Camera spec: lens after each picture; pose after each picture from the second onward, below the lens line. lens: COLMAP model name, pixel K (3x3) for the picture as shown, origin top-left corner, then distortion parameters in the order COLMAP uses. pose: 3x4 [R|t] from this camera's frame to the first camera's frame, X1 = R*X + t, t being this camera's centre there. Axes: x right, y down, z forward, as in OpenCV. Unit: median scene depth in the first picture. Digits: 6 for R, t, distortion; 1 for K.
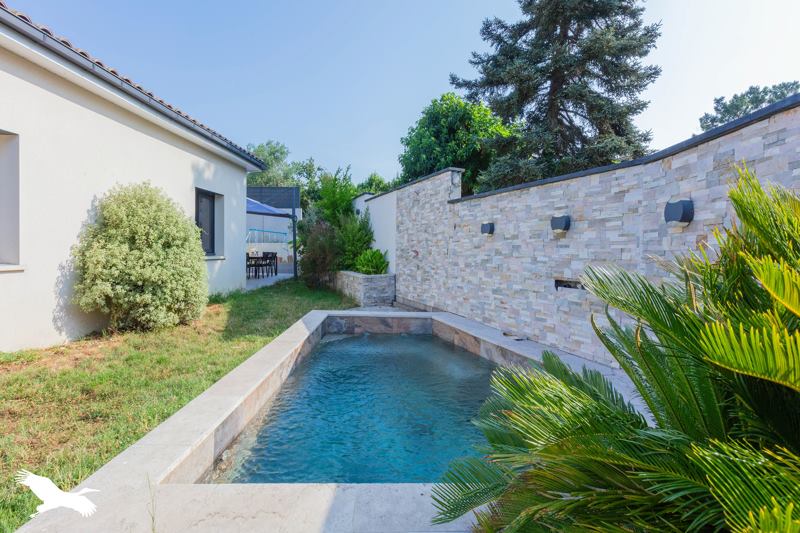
lens RADIAL K [[368.5, 0, 368.5], [0, 368.5, 246.2], [0, 0, 1]] dist [-0.000040, -0.000740]
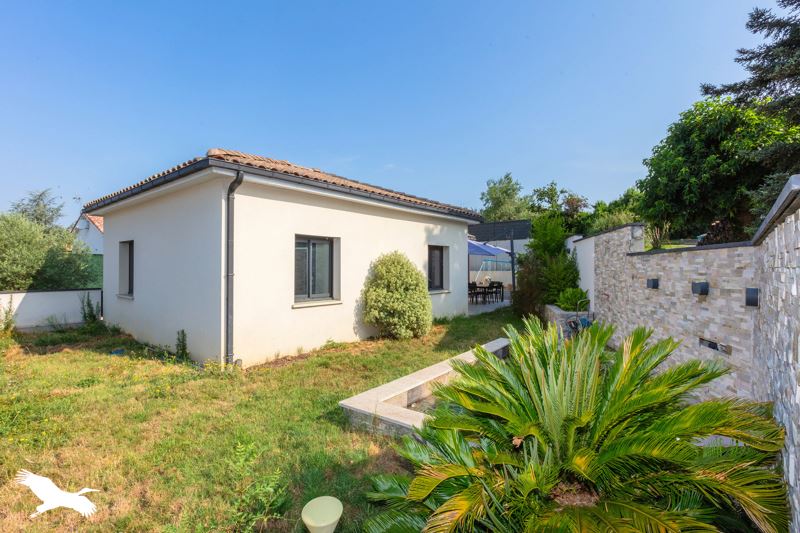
lens RADIAL K [[368.5, 0, 400.8], [0, 368.5, 266.9], [0, 0, 1]] dist [-0.000040, -0.000740]
pose [[0.831056, 0.011256, -0.556075, 0.297572], [-0.003633, 0.999884, 0.014810, -0.107430], [0.556177, -0.010287, 0.831000, -0.328003]]
